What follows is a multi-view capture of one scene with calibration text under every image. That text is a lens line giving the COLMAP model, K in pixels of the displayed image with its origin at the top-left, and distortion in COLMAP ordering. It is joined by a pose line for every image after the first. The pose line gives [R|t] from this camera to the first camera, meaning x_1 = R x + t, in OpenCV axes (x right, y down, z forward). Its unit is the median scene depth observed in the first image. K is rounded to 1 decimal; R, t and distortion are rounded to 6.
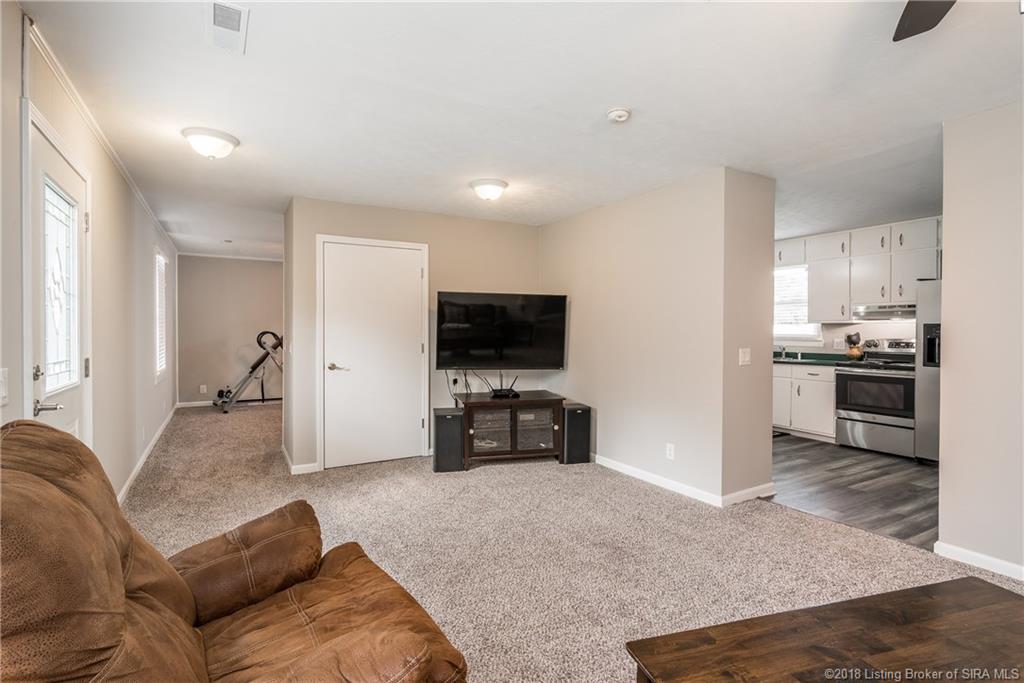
lens RADIAL K [[501.9, 0, 520.7], [0, 501.9, 338.0], [0, 0, 1]] dist [0.000561, 0.000672]
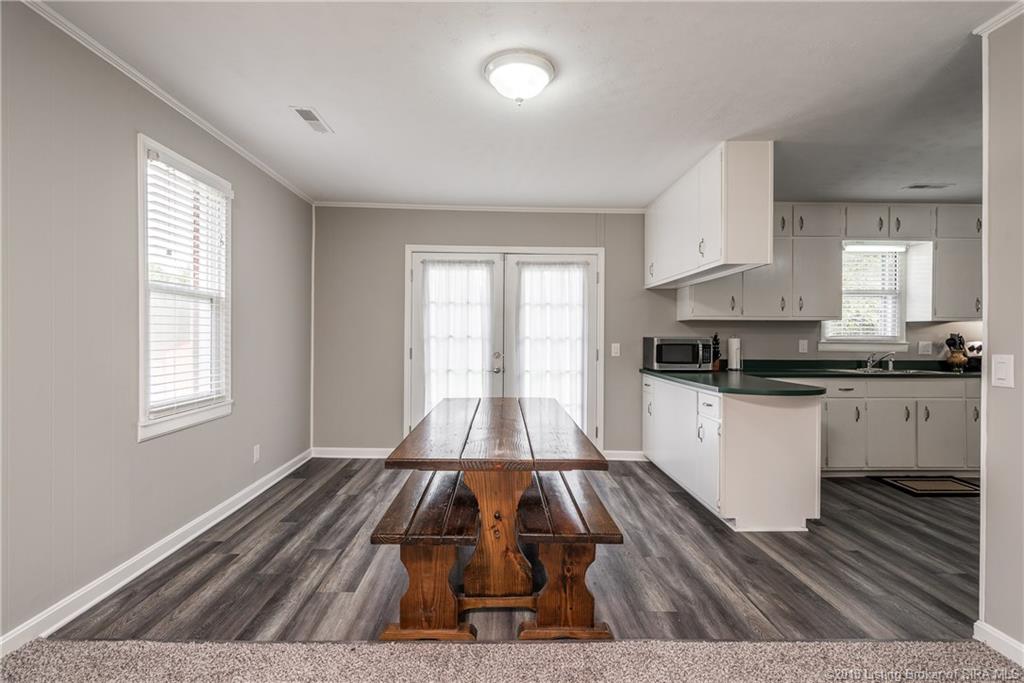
lens RADIAL K [[501.9, 0, 505.9], [0, 501.9, 339.7], [0, 0, 1]] dist [0.000561, 0.000672]
pose [[0.503192, 0.011442, 0.864099, -0.399789], [0.008018, 0.999807, -0.017908, 0.008187], [-0.864137, 0.015939, 0.503004, 1.247074]]
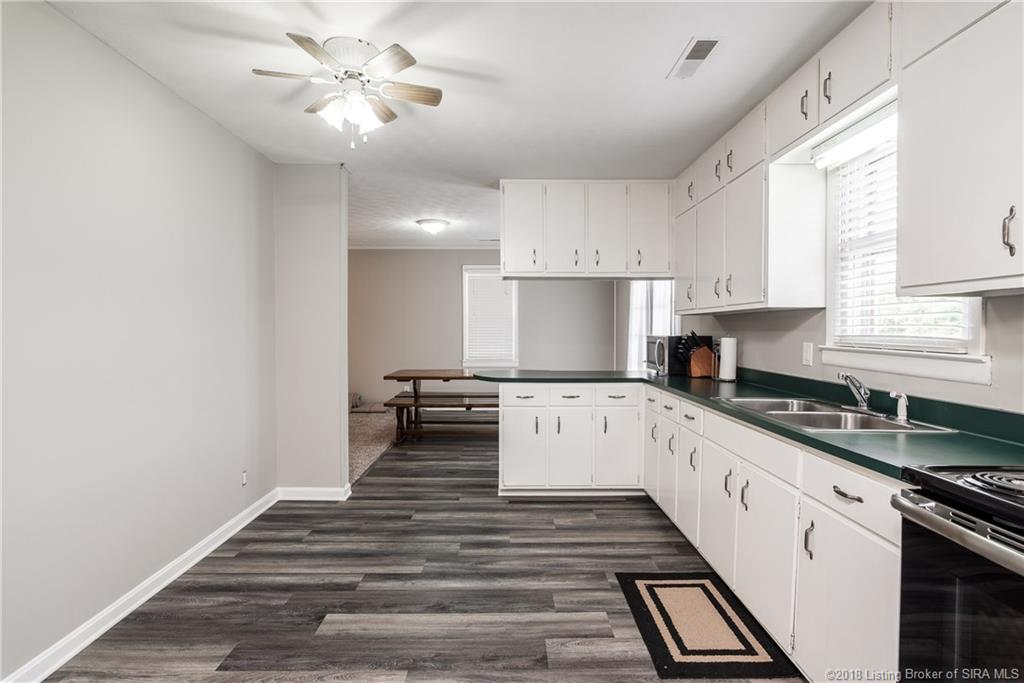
lens RADIAL K [[501.9, 0, 521.4], [0, 501.9, 333.6], [0, 0, 1]] dist [0.000561, 0.000672]
pose [[0.869659, 0.008996, -0.493571, 0.563676], [-0.011599, 0.999930, -0.002212, -0.006546], [0.493516, 0.007649, 0.869703, 0.694718]]
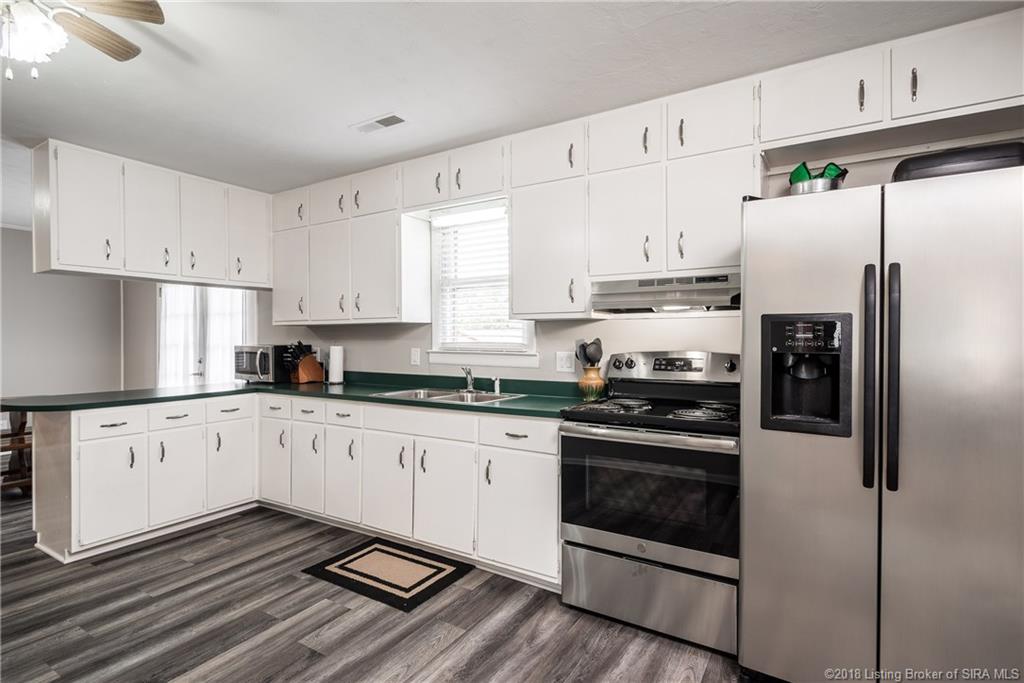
lens RADIAL K [[501.9, 0, 505.8], [0, 501.9, 326.8], [0, 0, 1]] dist [0.000561, 0.000672]
pose [[0.889380, 0.010469, 0.457049, 0.373628], [0.007124, 0.999299, -0.036753, -0.005246], [-0.457113, 0.035943, 0.888682, 0.614001]]
